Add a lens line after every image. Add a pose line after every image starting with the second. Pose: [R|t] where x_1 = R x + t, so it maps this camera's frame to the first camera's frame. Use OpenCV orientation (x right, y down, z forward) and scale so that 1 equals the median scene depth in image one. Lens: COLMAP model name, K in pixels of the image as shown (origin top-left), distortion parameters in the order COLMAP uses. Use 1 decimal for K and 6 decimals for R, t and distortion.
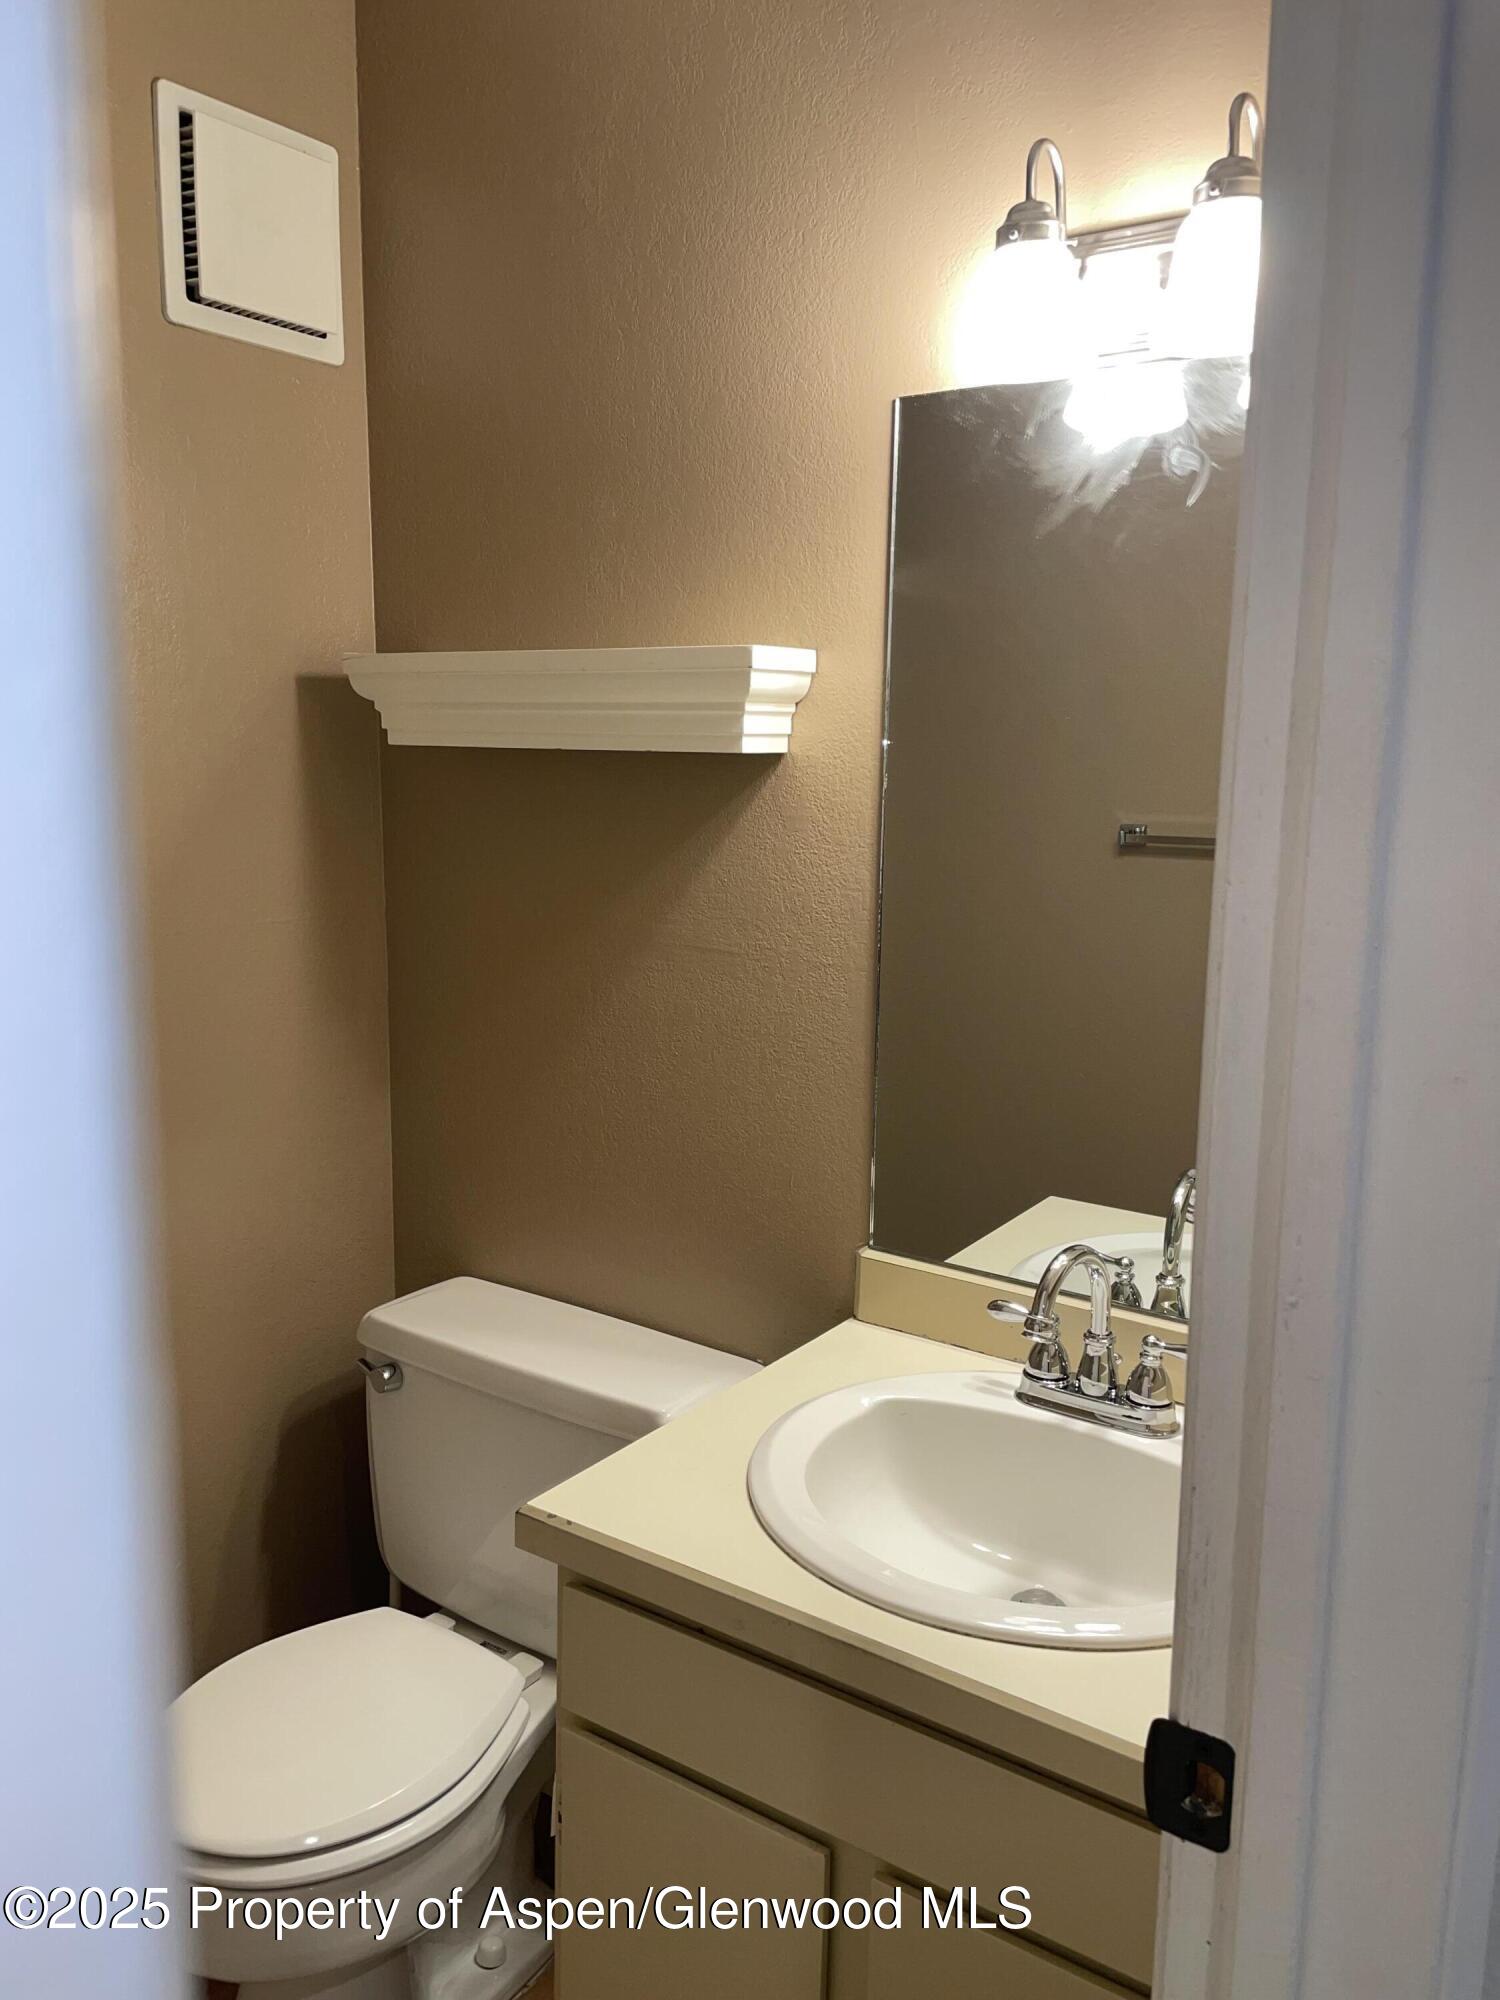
lens RADIAL K [[1517.4, 0, 752.3], [0, 1517.4, 984.6], [0, 0, 1]] dist [0.096819, -0.125510]
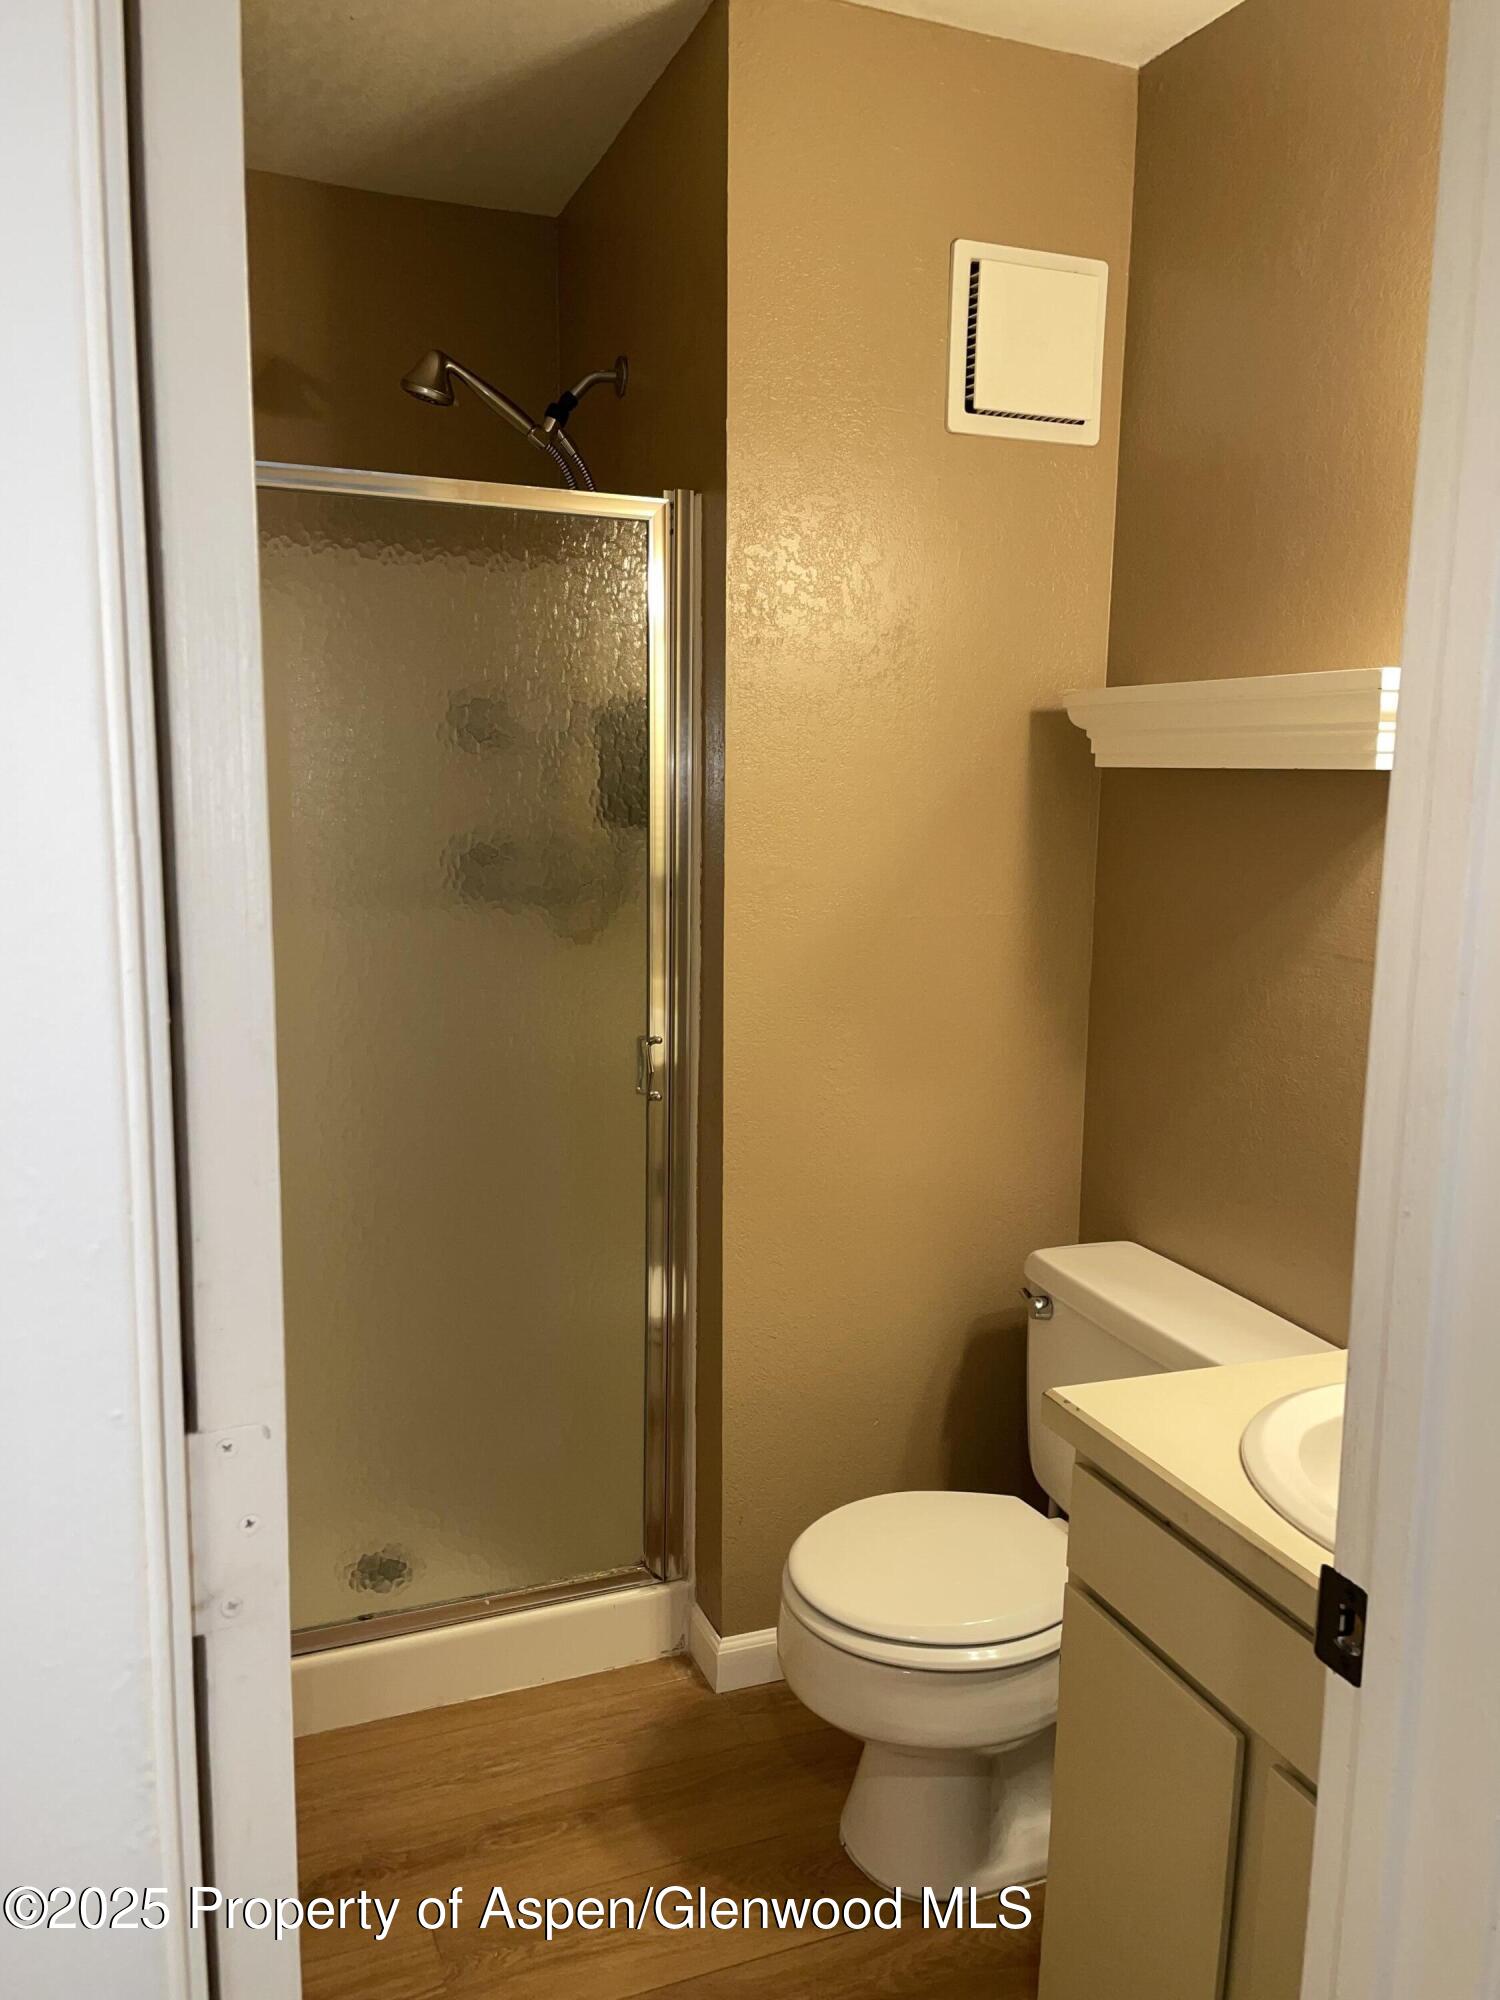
lens RADIAL K [[1517.4, 0, 752.3], [0, 1517.4, 984.6], [0, 0, 1]] dist [0.096819, -0.125510]
pose [[0.826436, 0.080504, -0.557245, 0.219024], [-0.093923, 0.995569, 0.004534, 0.028223], [0.555141, 0.048591, 0.830336, -0.104323]]
